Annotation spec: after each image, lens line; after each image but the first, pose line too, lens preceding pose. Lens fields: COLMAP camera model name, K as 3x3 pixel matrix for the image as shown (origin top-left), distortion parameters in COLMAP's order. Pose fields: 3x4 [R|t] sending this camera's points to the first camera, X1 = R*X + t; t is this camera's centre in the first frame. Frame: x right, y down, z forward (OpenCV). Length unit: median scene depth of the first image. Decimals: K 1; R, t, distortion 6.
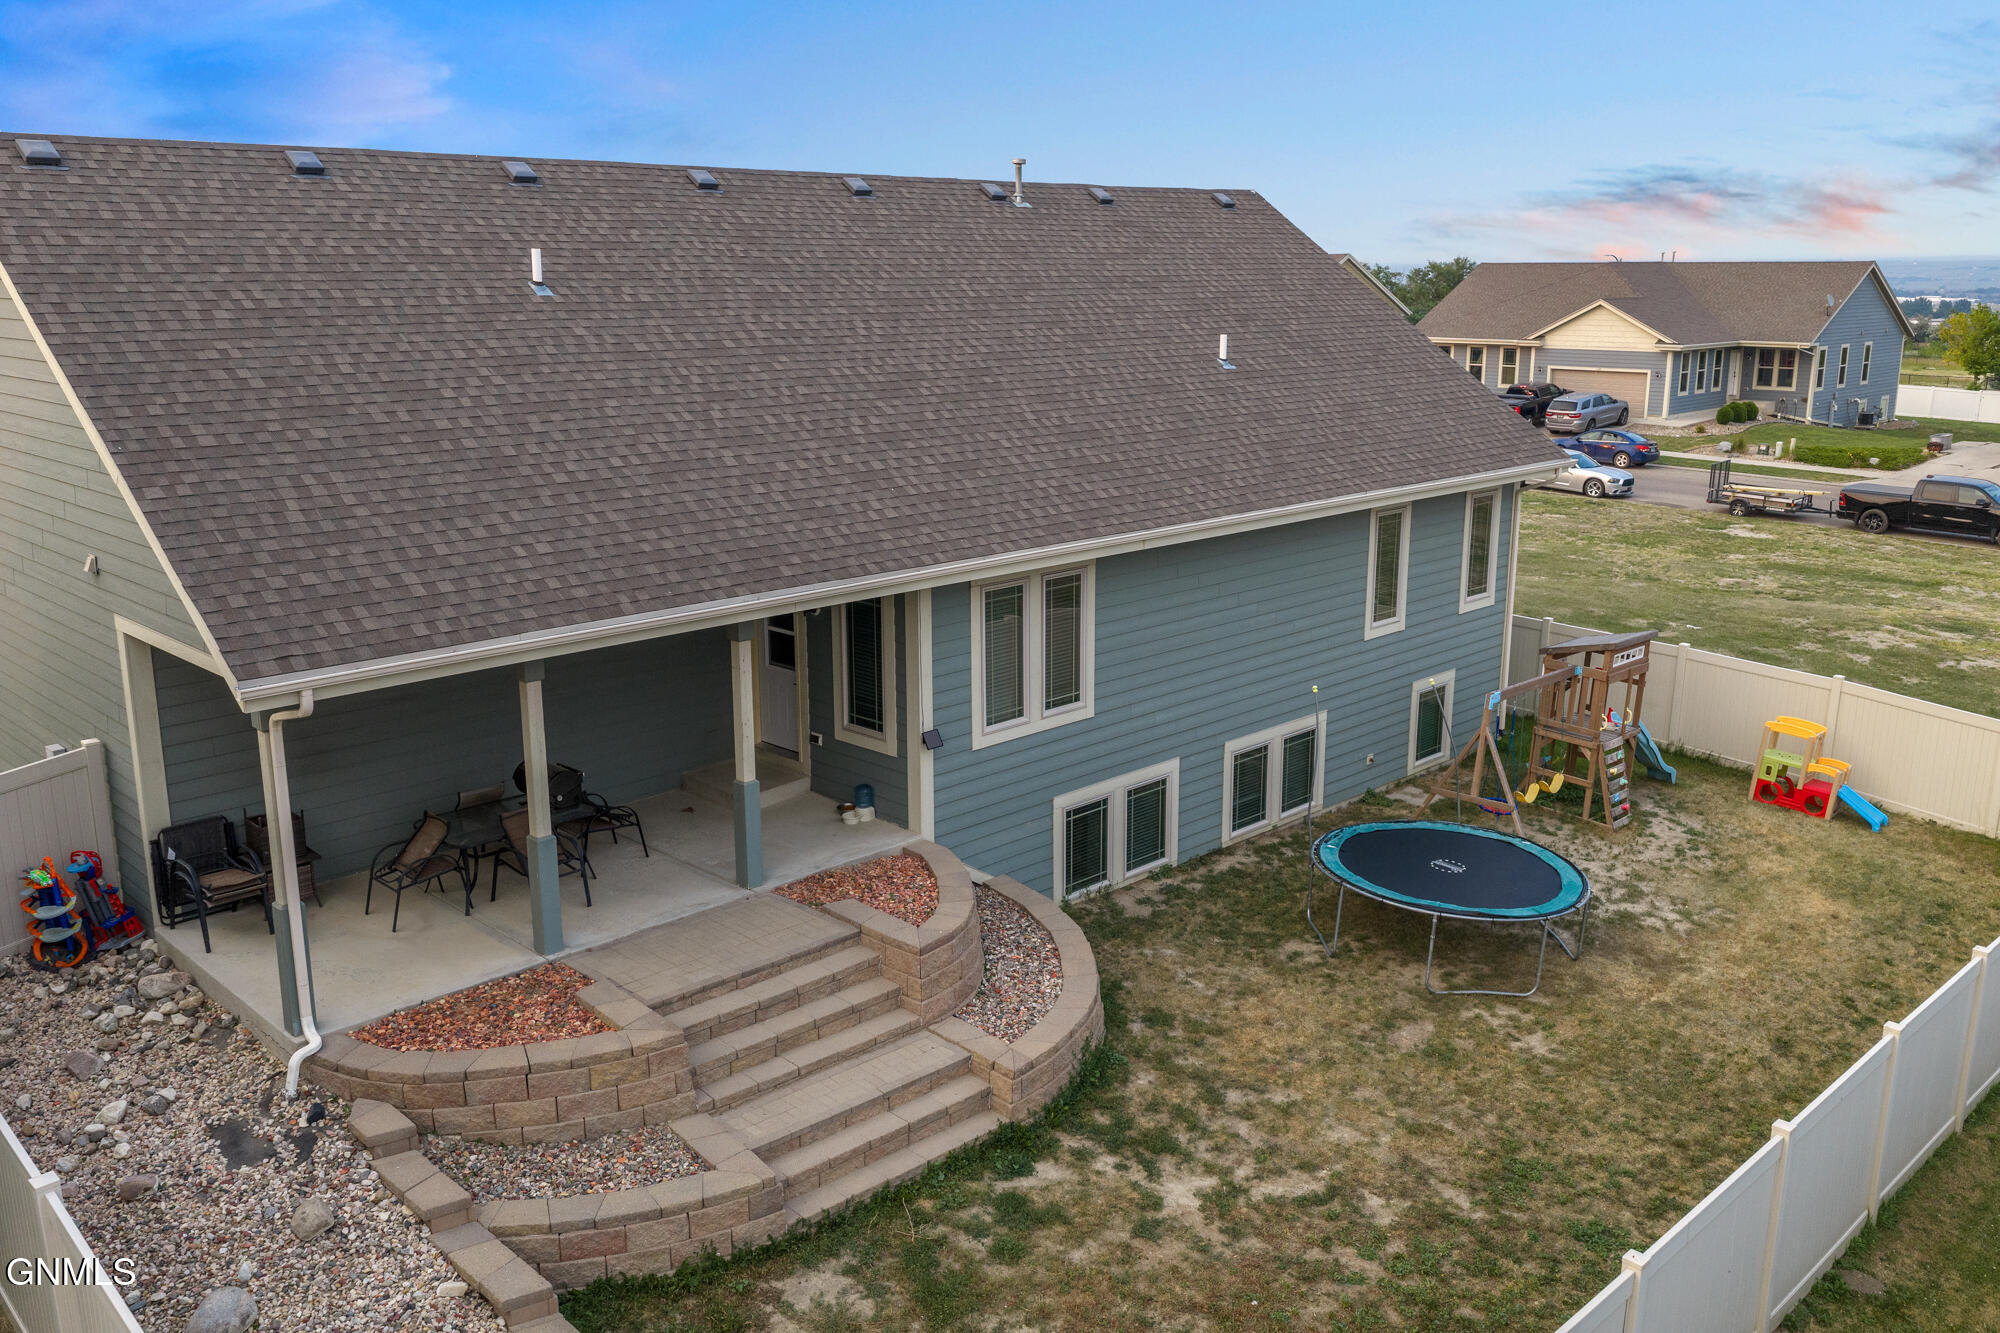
lens RADIAL K [[1653.1, 0, 1010.6], [0, 1653.1, 668.1], [0, 0, 1]] dist [0.003998, 0.002313]
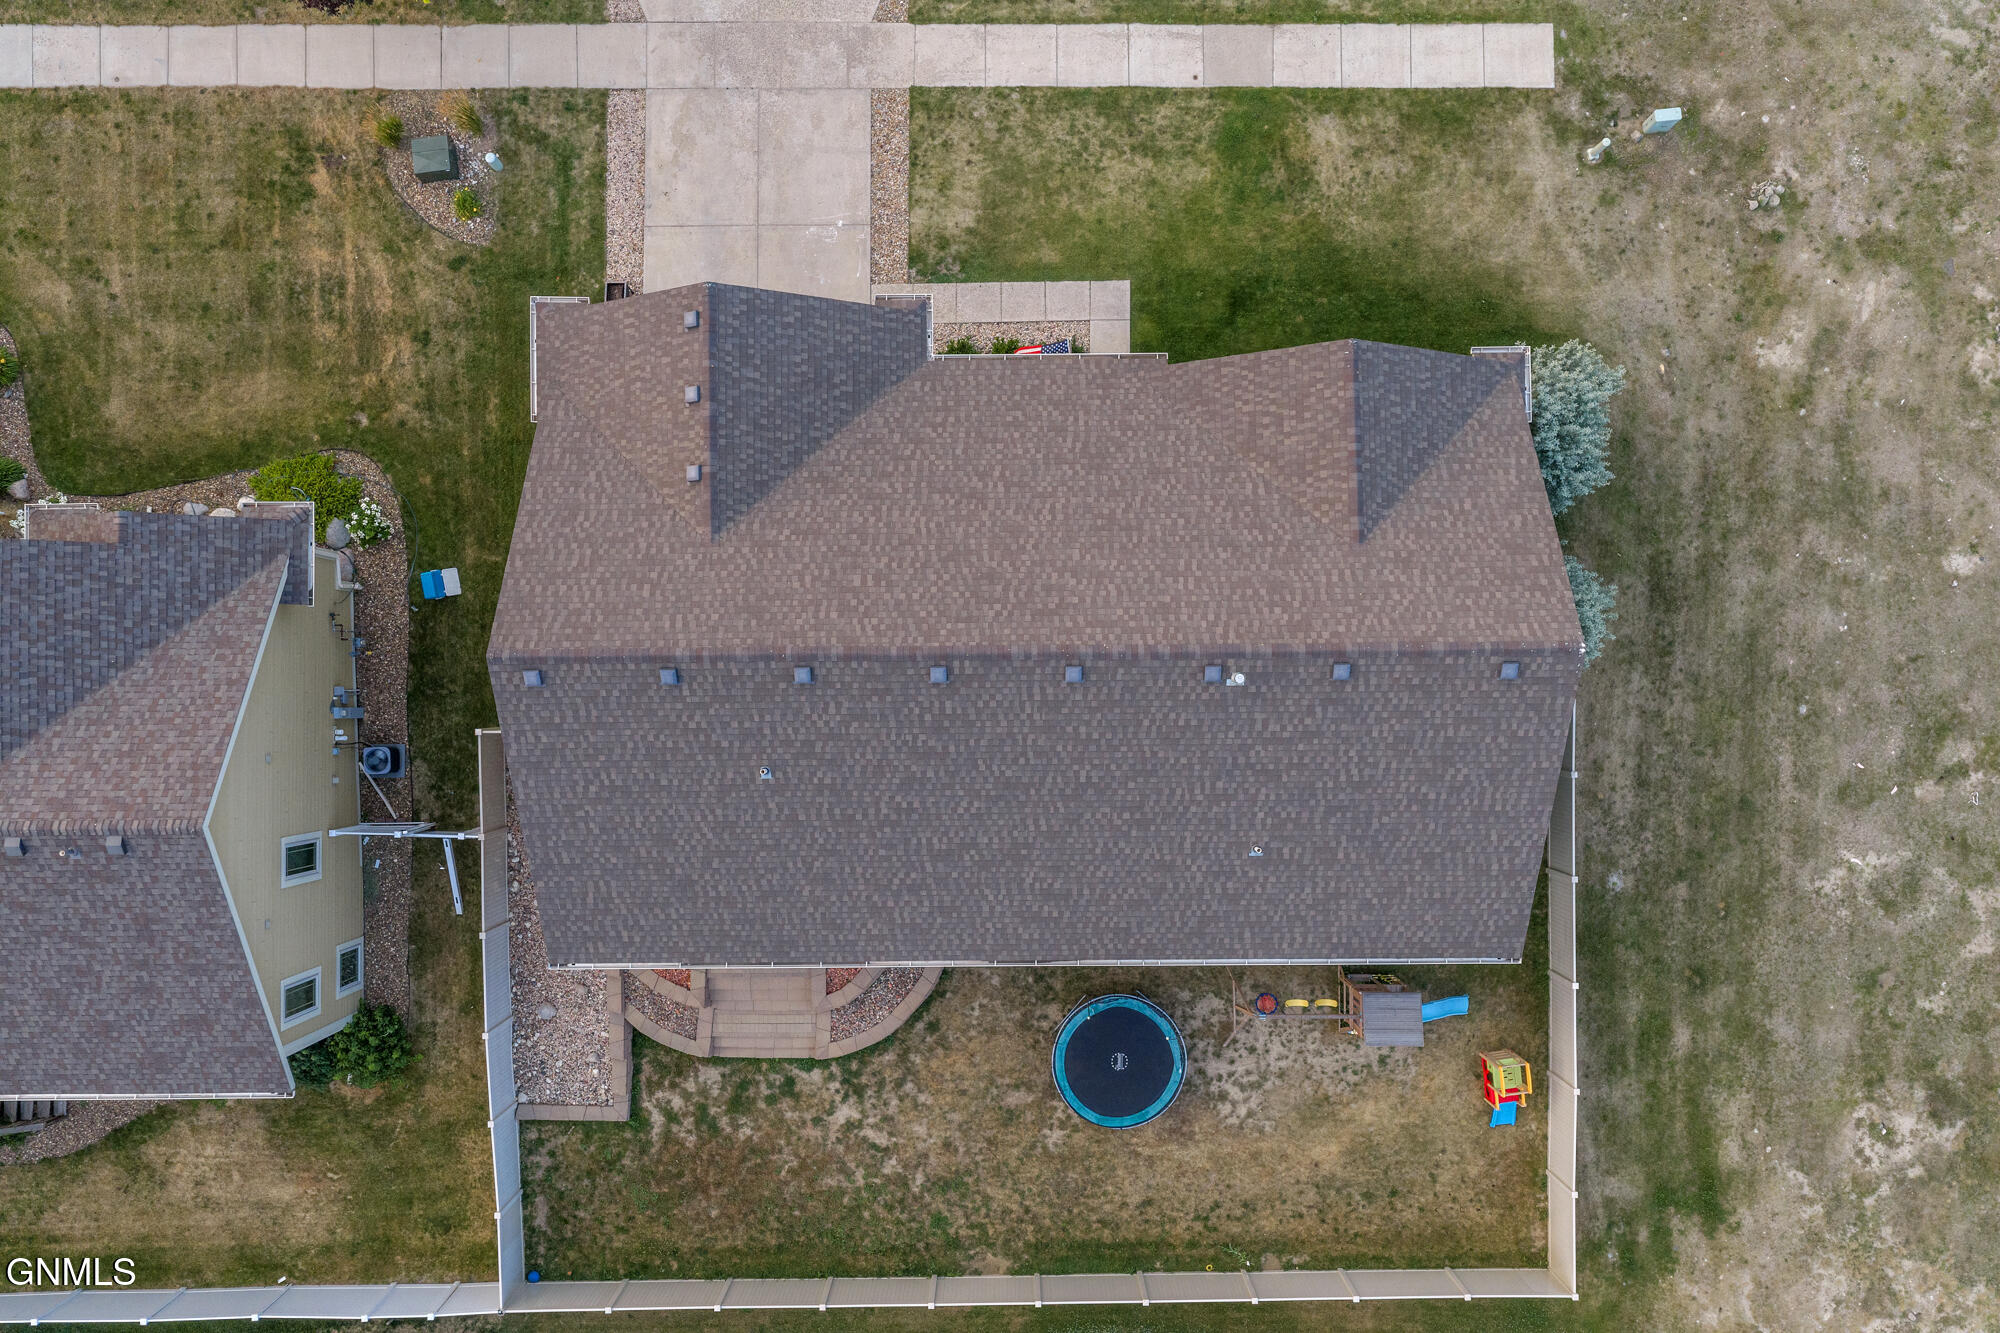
lens RADIAL K [[1658.7, 0, 1008.1], [0, 1658.7, 661.9], [0, 0, 1]] dist [0.007827, -0.002829]
pose [[0.714603, 0.699339, -0.016349, -0.172474], [-0.161842, 0.188021, 0.968739, -2.394014], [0.680551, -0.689618, 0.247543, 0.943892]]
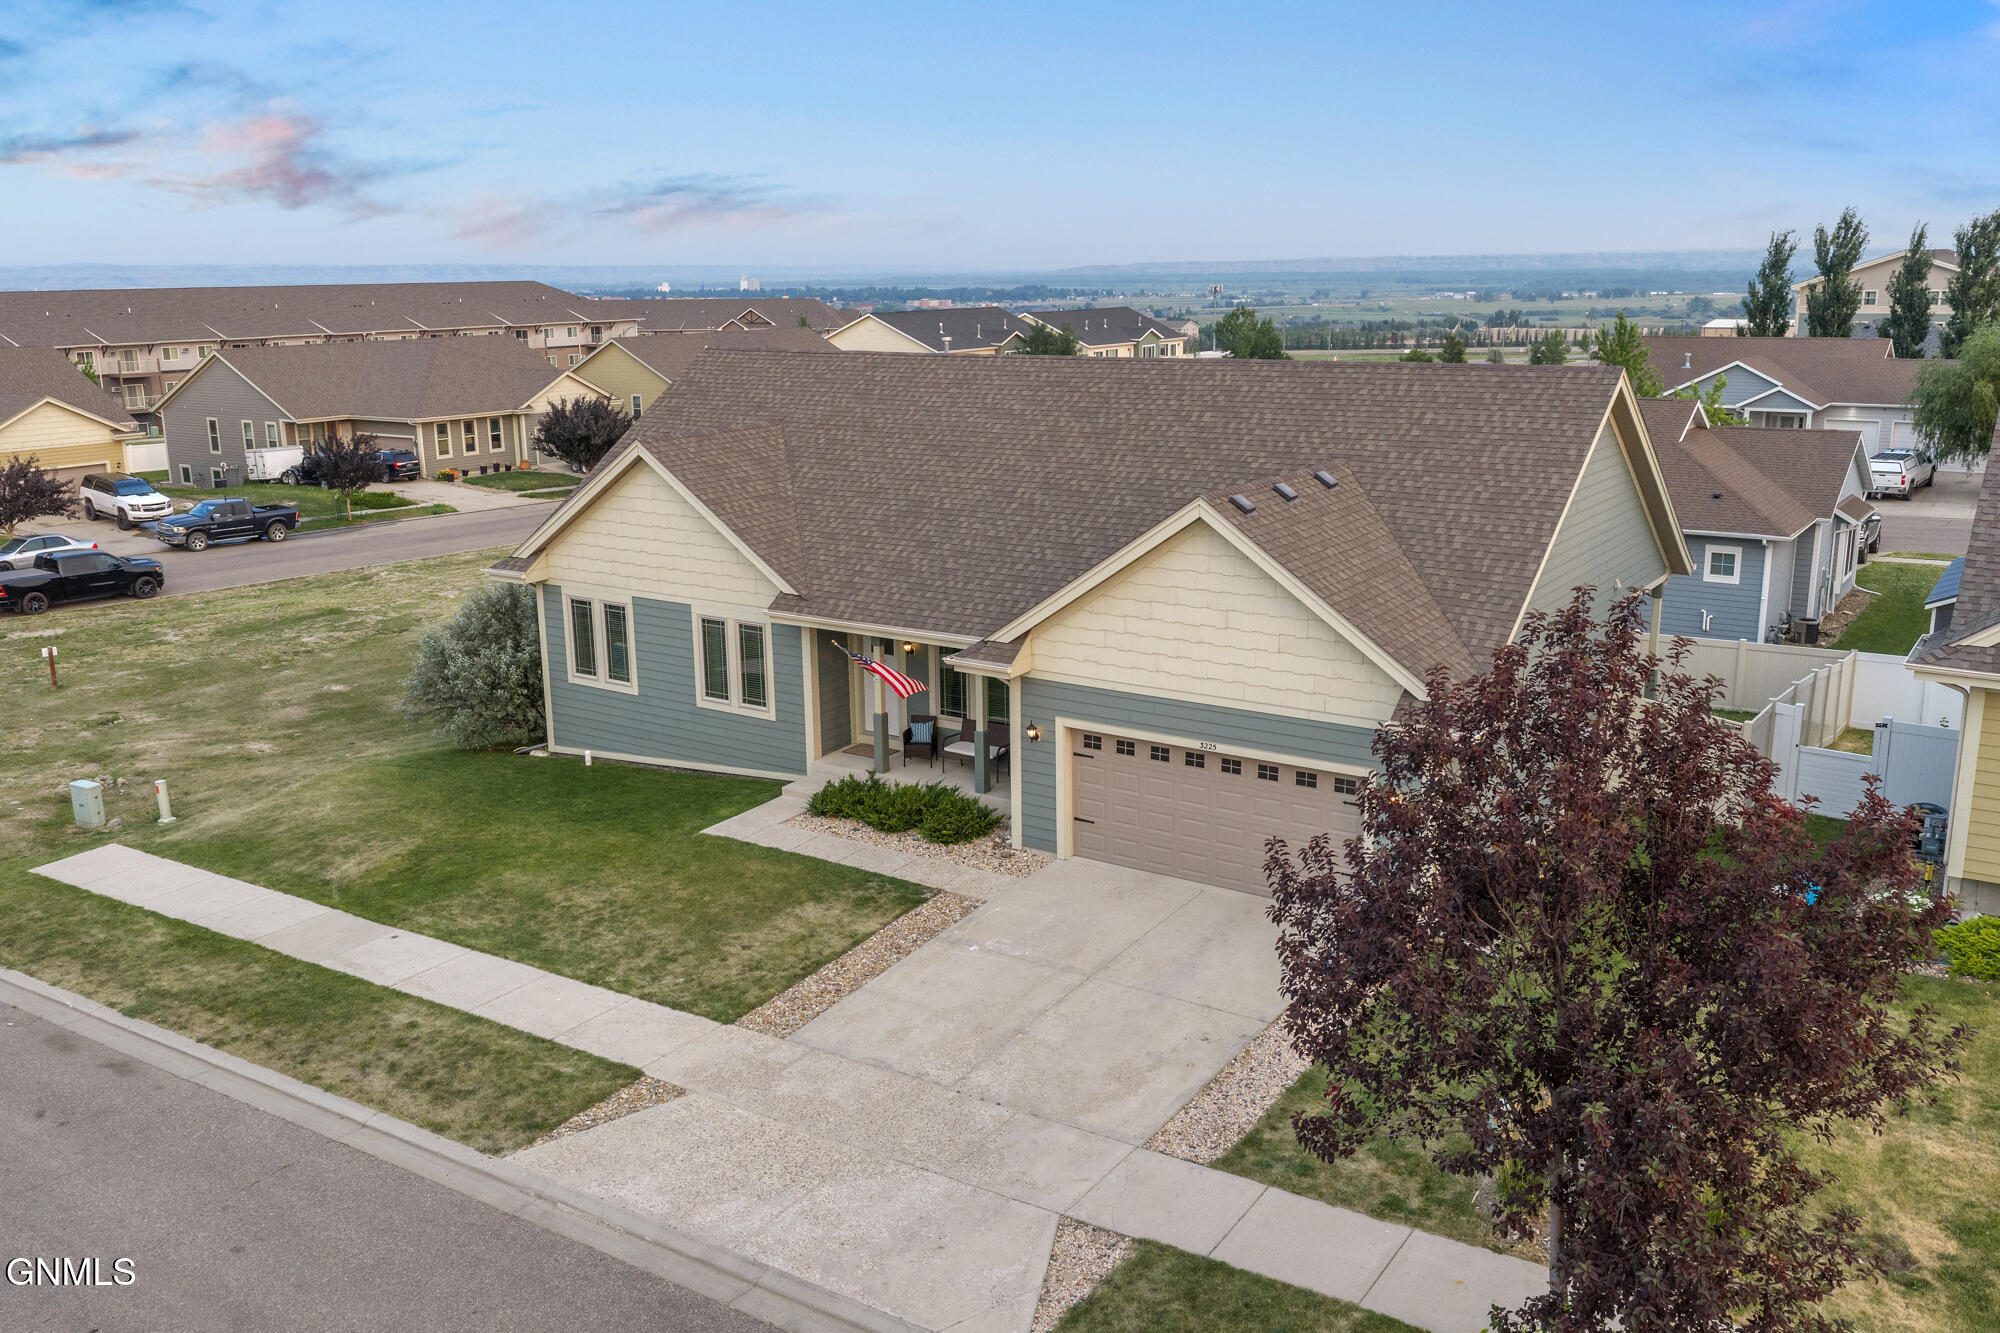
lens RADIAL K [[1658.7, 0, 1008.1], [0, 1658.7, 661.9], [0, 0, 1]] dist [0.007827, -0.002829]
pose [[-0.195200, -0.220783, 0.955590, -2.300582], [0.239368, 0.934144, 0.264724, -0.664708], [-0.951105, 0.280411, -0.129496, 1.958387]]
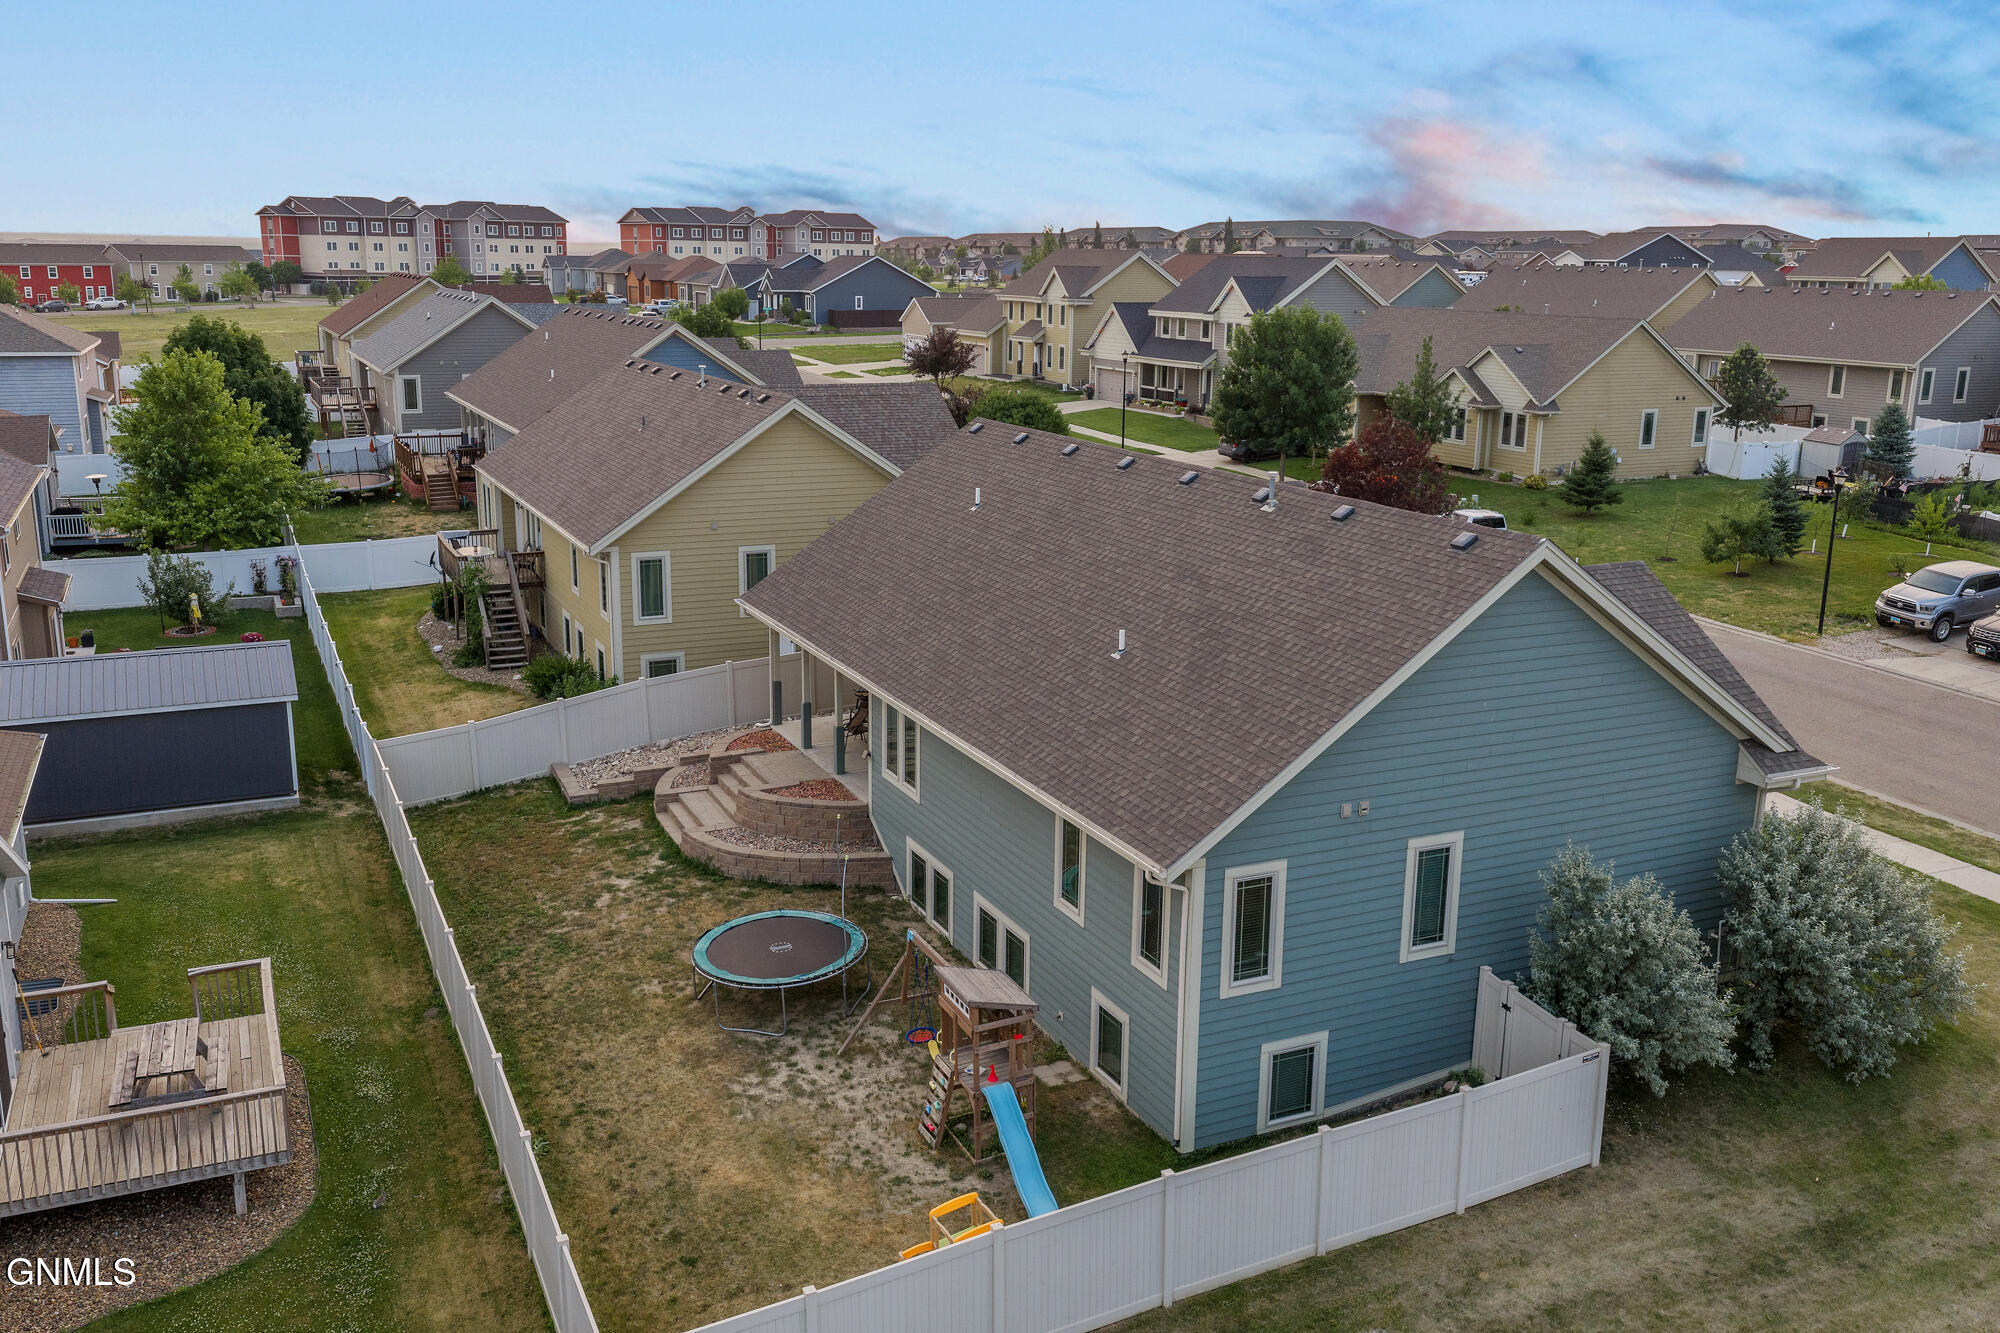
lens RADIAL K [[1692.3, 0, 1003.4], [0, 1692.3, 668.8], [0, 0, 1]] dist [-0.007575, -0.008047]
pose [[-0.334756, 0.225244, -0.914988, 1.985212], [-0.230798, 0.921836, 0.311369, -0.825157], [0.913603, 0.315410, -0.256605, 1.909546]]
